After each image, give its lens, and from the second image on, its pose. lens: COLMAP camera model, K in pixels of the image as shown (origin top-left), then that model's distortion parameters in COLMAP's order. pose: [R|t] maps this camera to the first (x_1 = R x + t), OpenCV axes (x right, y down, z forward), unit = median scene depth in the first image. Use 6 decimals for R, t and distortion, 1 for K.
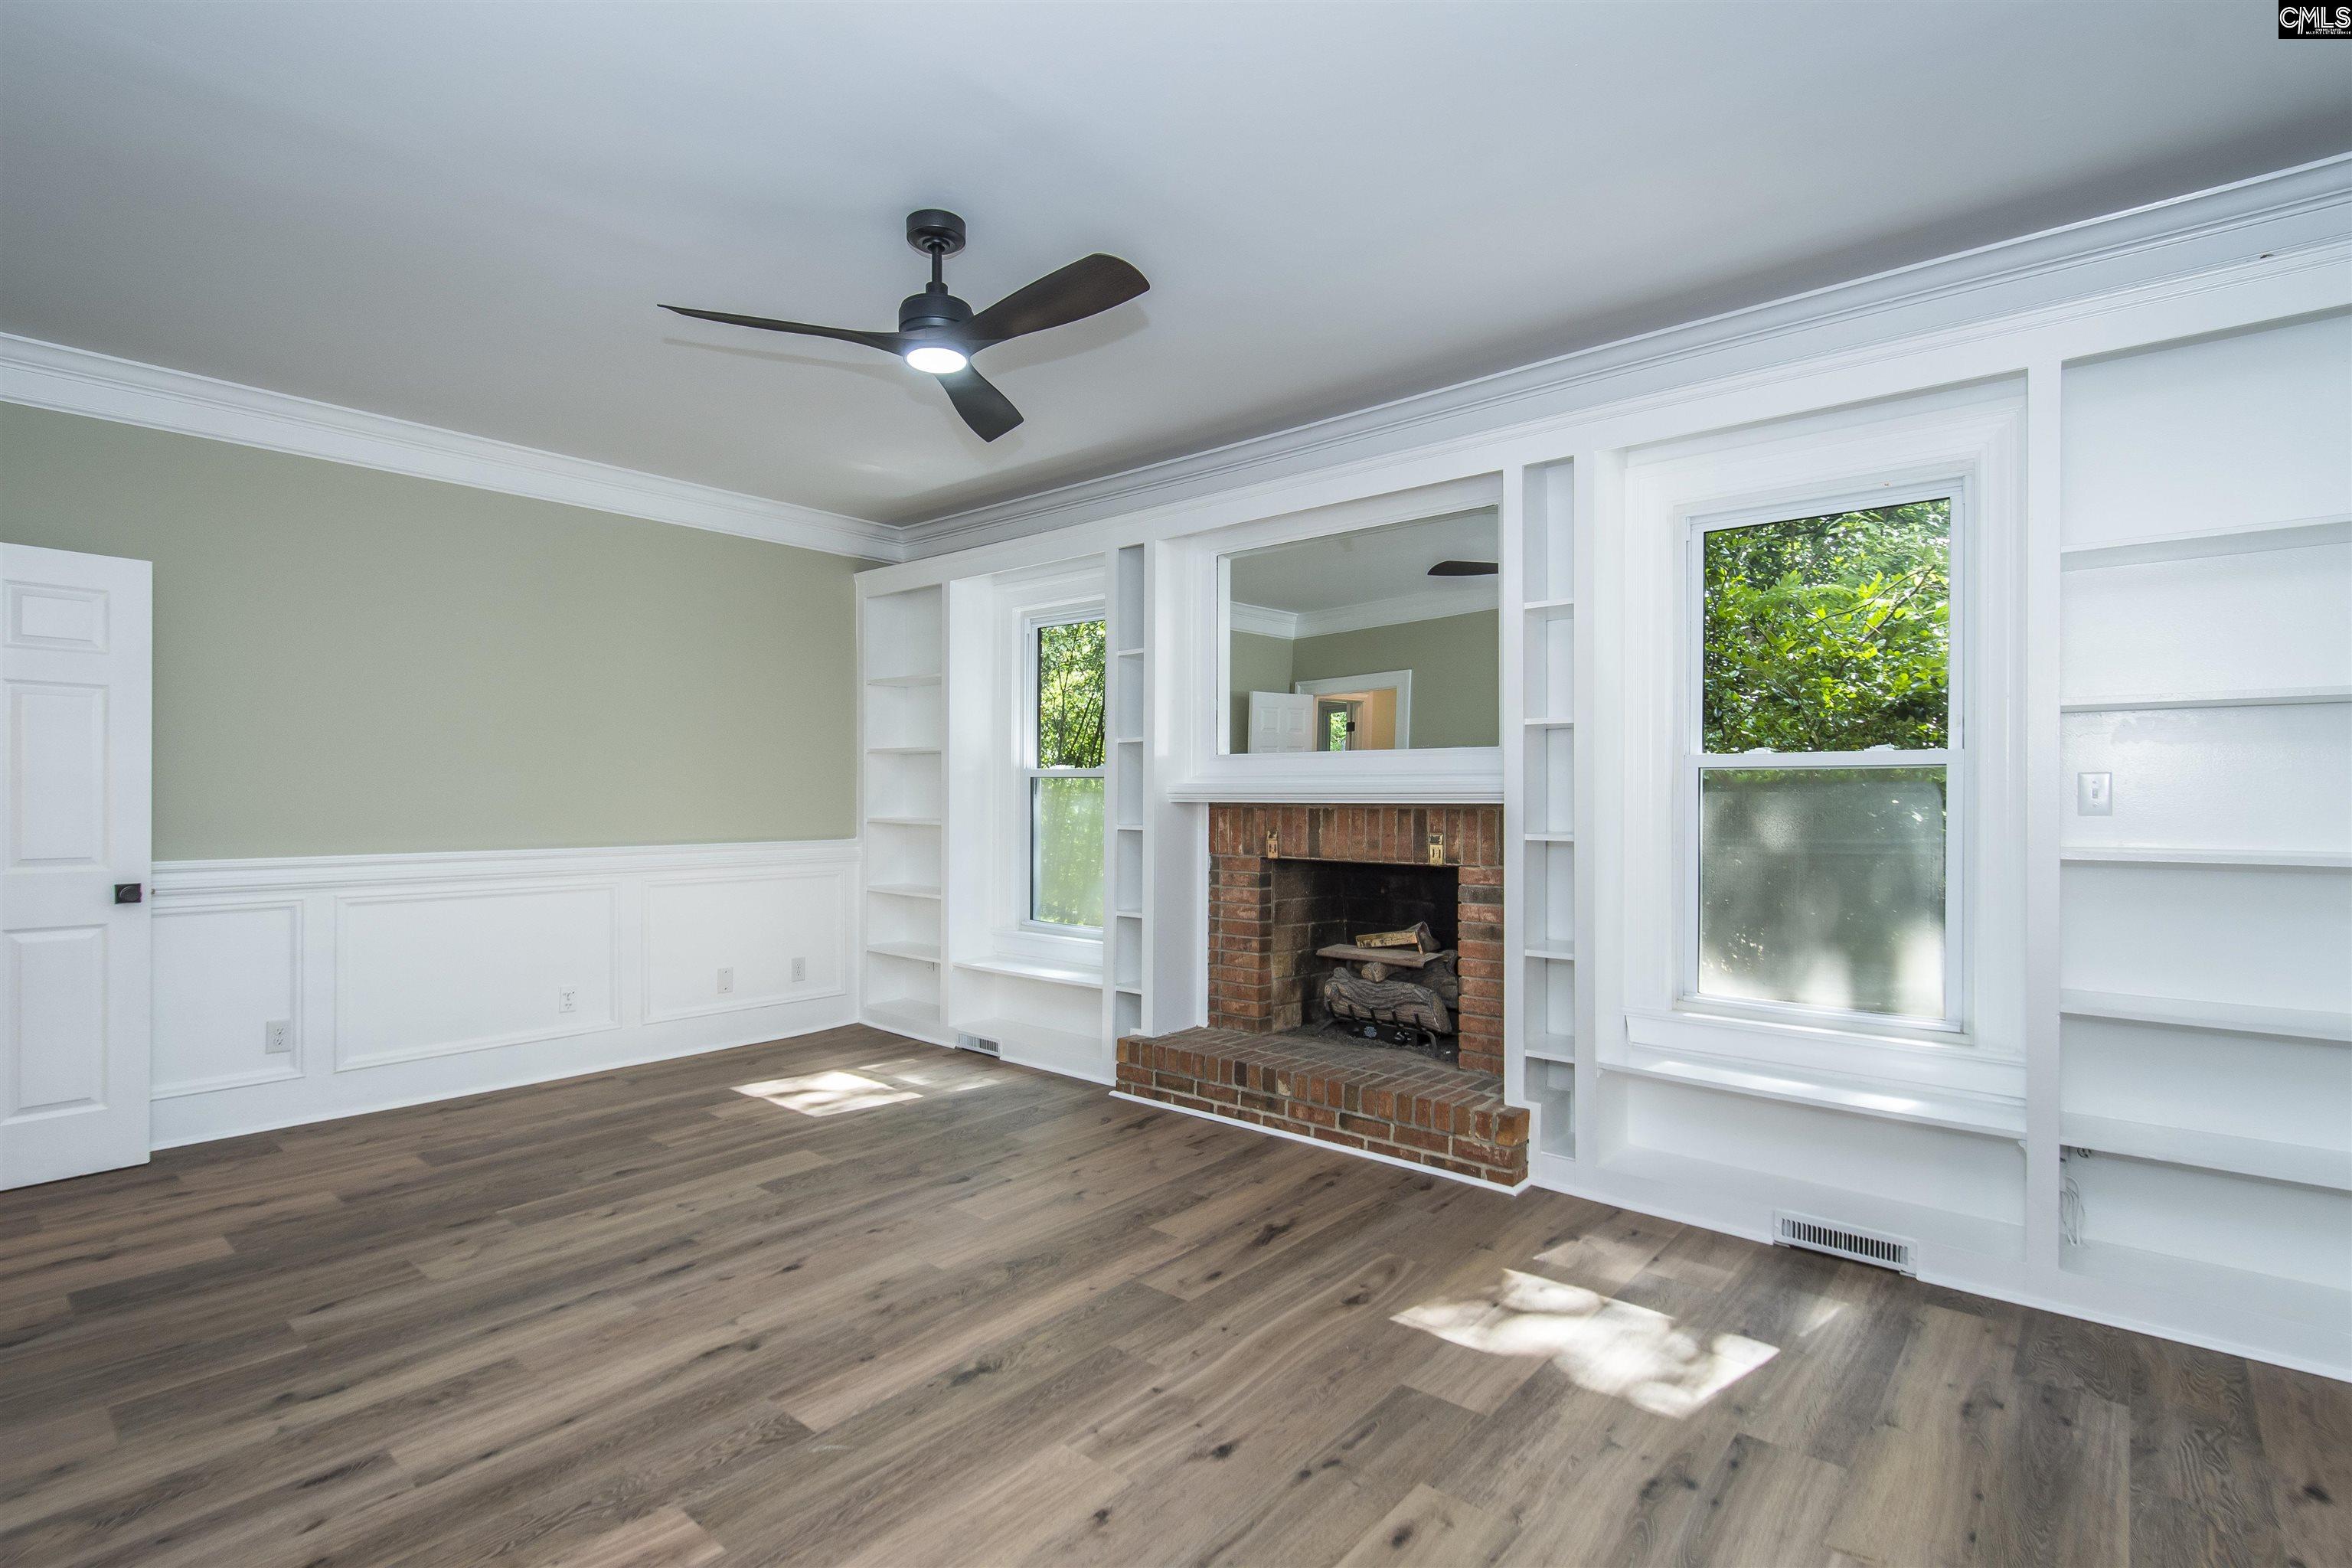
lens RADIAL K [[1112.3, 0, 1120.4], [0, 1112.3, 792.7], [0, 0, 1]] dist [-0.002422, -0.001466]
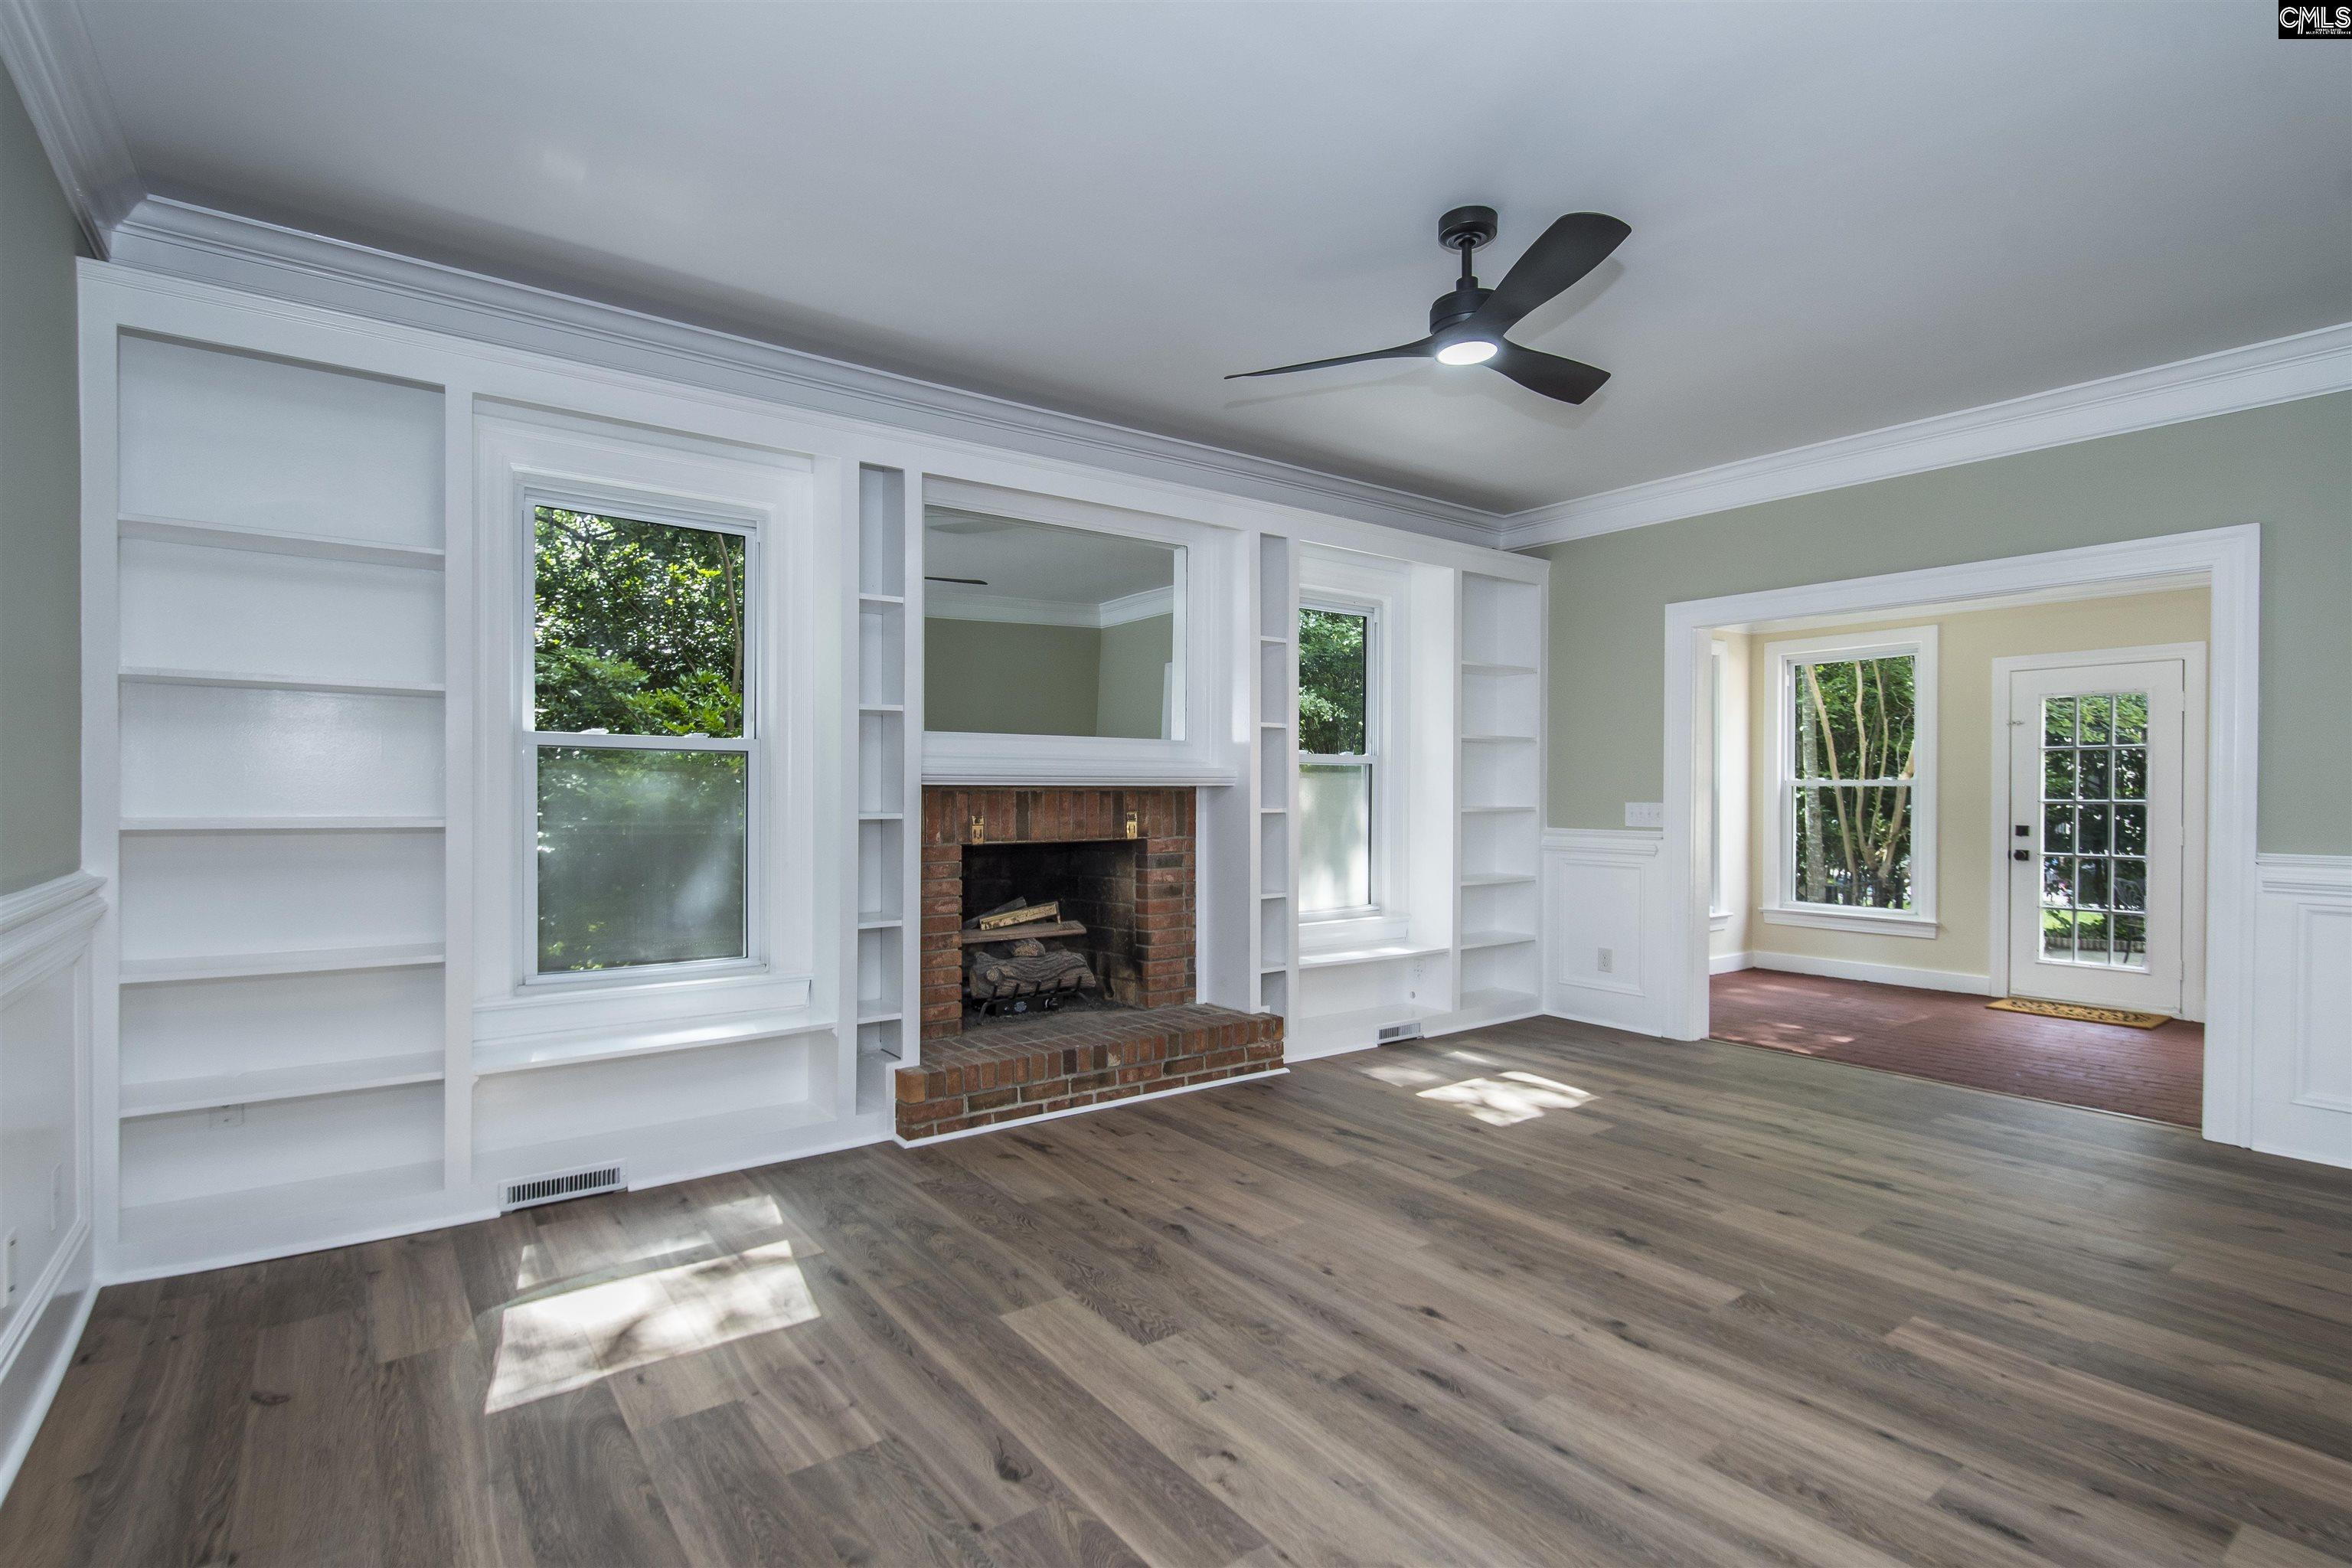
lens RADIAL K [[1112.3, 0, 1169.4], [0, 1112.3, 791.8], [0, 0, 1]] dist [-0.002422, -0.001466]
pose [[0.203769, -0.005234, 0.979005, -0.801974], [-0.006581, 0.999956, 0.006715, 0.007043], [-0.978997, -0.007811, 0.203726, 0.687873]]
